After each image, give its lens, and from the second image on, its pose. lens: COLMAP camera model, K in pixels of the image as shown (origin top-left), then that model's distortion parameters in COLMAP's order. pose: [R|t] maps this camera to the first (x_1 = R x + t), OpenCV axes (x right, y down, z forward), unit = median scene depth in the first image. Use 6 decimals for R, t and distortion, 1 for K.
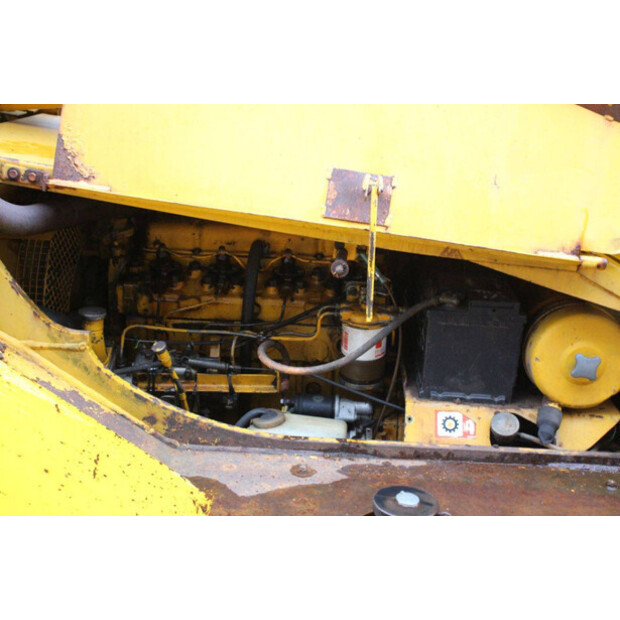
lens RADIAL K [[833.9, 0, 310.0], [0, 833.9, 310.0], [0, 0, 1]] dist [-0.006983, 0.018615]
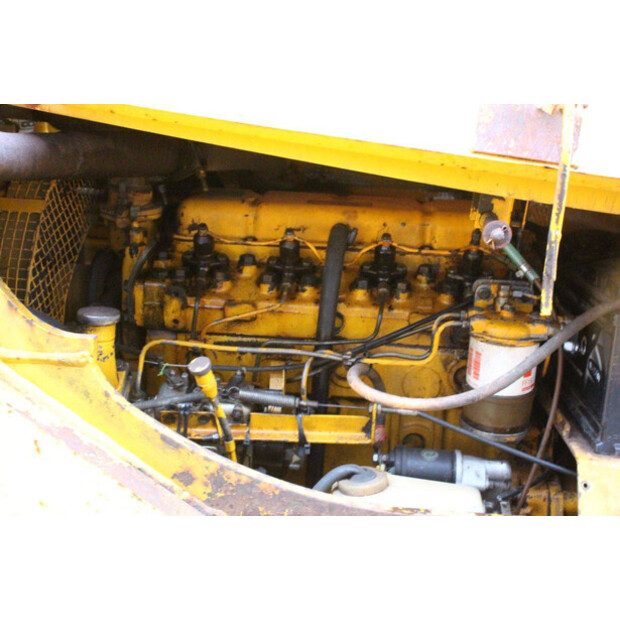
lens RADIAL K [[899.2, 0, 310.0], [0, 899.2, 310.0], [0, 0, 1]] dist [0.025798, 0.077997]
pose [[0.999744, 0.013886, -0.017838, -0.076691], [-0.015442, 0.995799, -0.090256, 0.058646], [0.016509, 0.090508, 0.995759, 0.274976]]
